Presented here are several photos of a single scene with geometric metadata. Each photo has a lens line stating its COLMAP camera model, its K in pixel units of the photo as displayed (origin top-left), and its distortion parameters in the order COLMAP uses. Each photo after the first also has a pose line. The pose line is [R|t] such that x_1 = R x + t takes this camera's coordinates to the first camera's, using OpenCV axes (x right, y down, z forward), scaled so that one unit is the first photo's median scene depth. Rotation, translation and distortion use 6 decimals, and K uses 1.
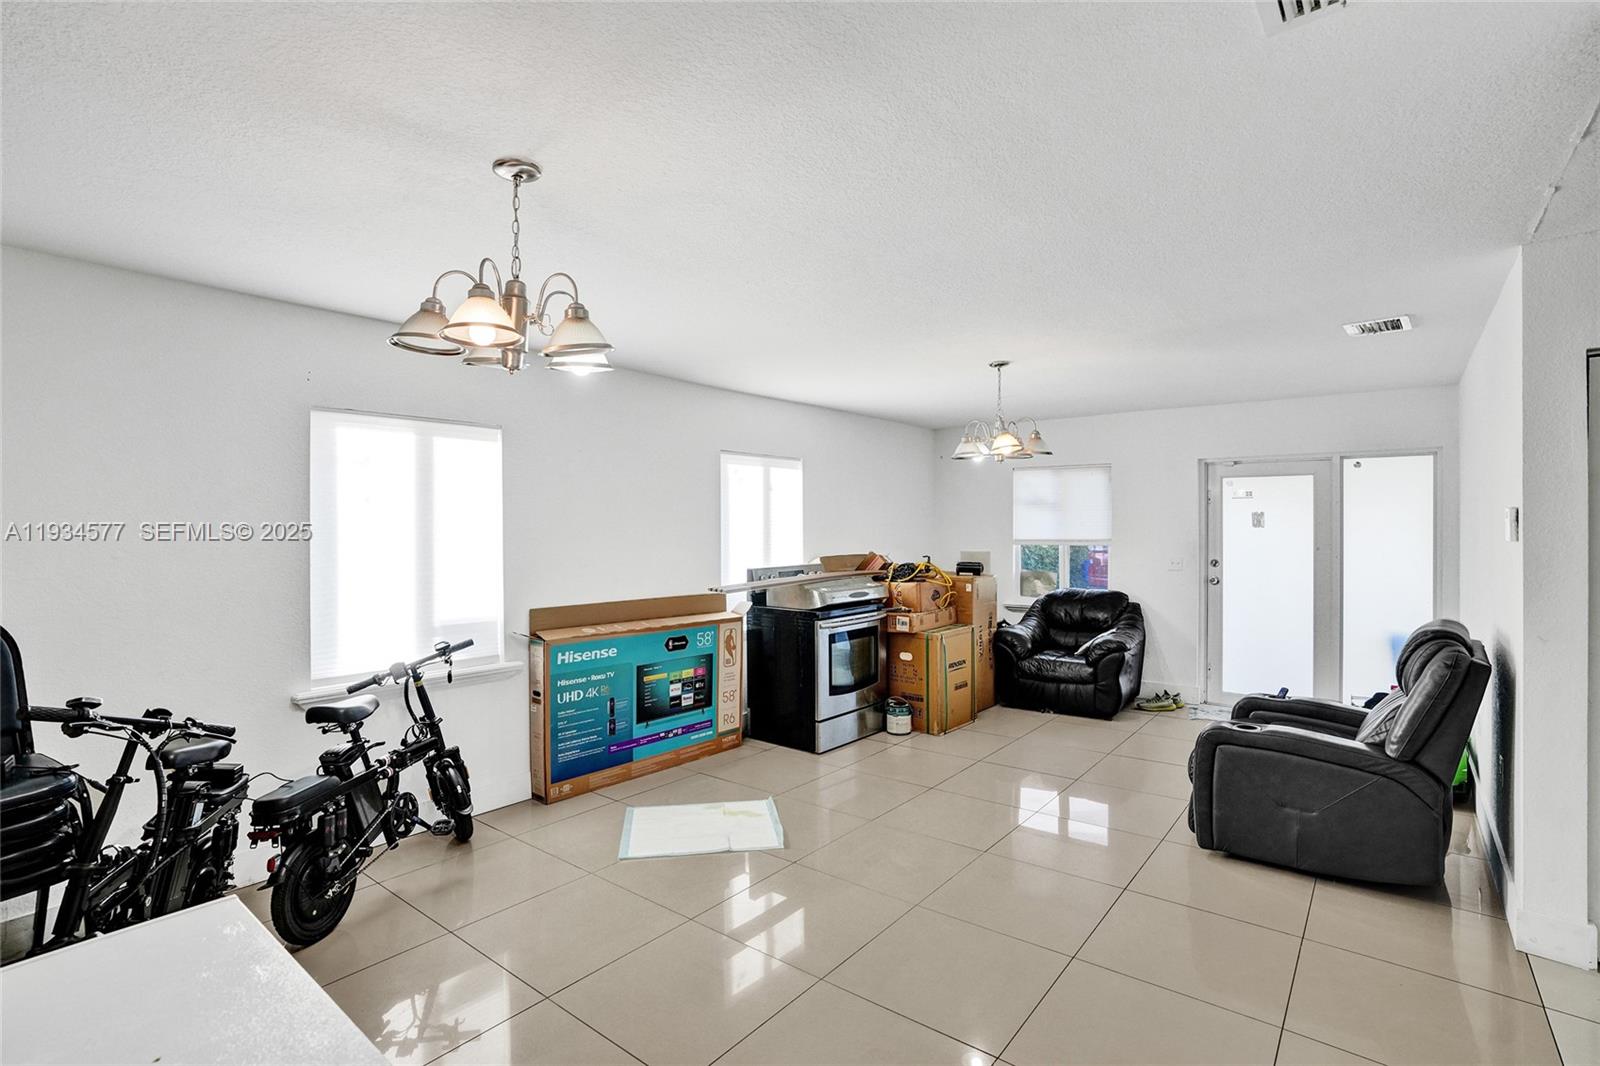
lens RADIAL K [[767.6, 0, 803.2], [0, 767.6, 515.6], [0, 0, 1]] dist [-0.065064, 0.039426]
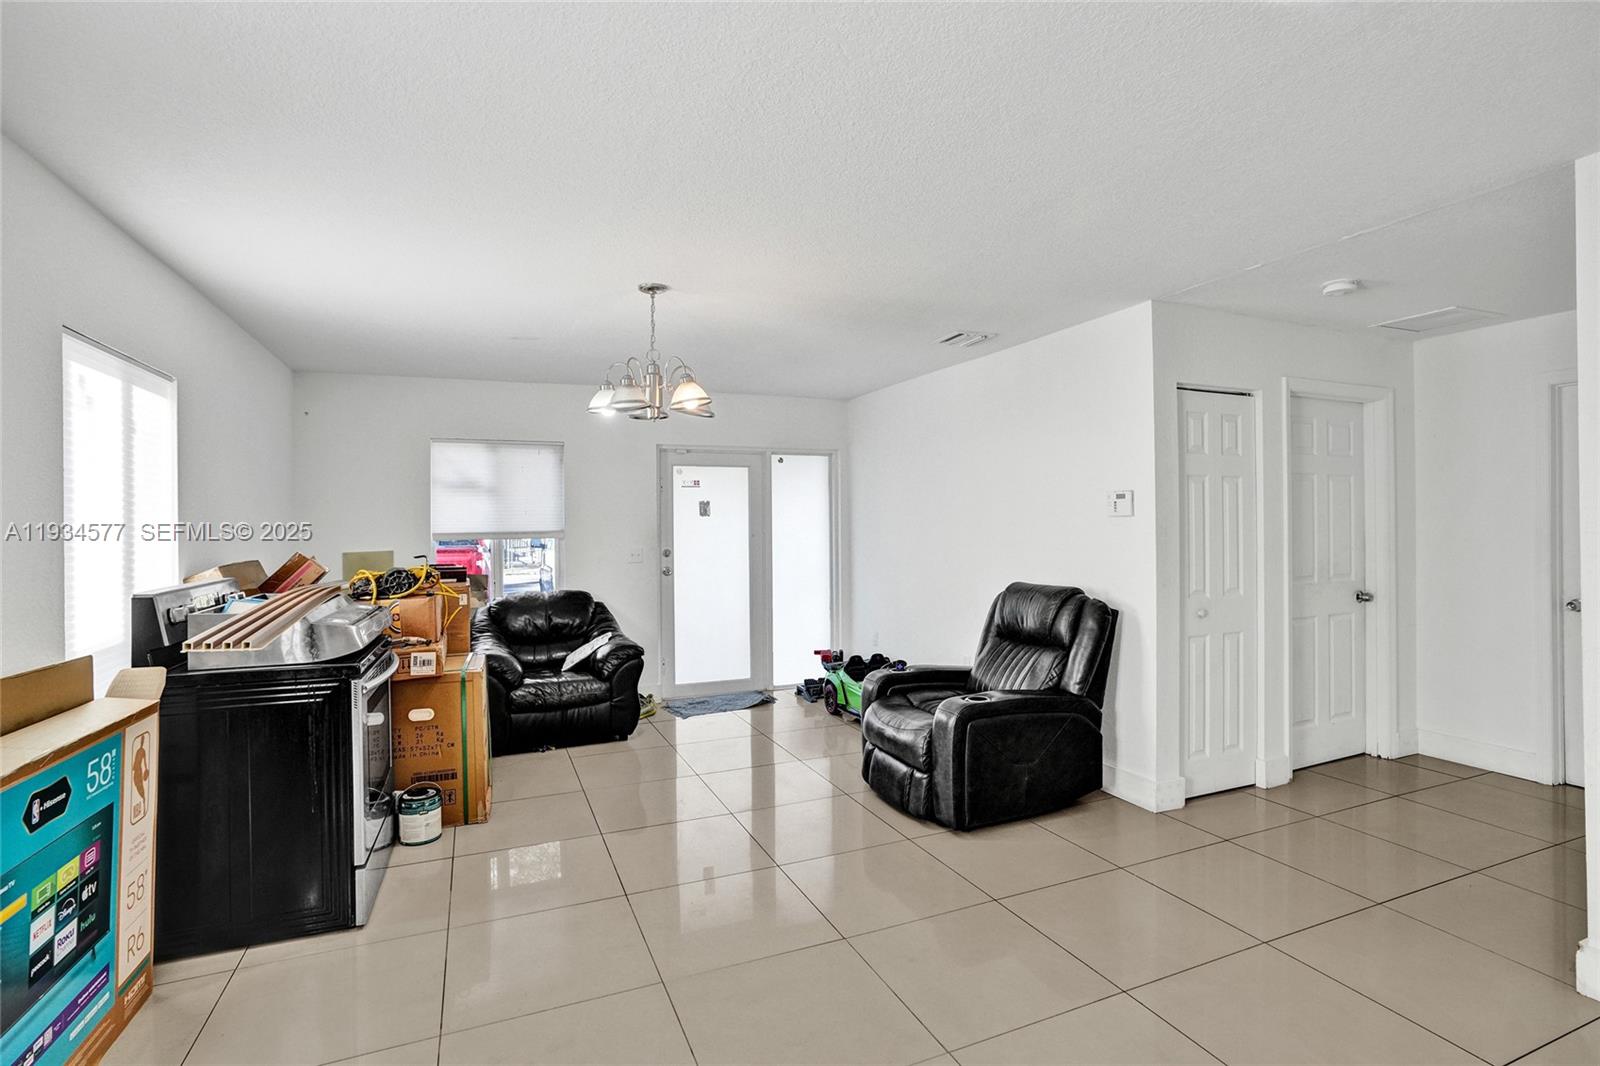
lens RADIAL K [[772.8, 0, 802.1], [0, 772.8, 518.0], [0, 0, 1]] dist [-0.062134, 0.031081]
pose [[0.473414, 0.003457, 0.880833, -0.274012], [-0.003896, 0.999991, -0.001830, 0.021190], [-0.880831, -0.002565, 0.473423, 0.428841]]
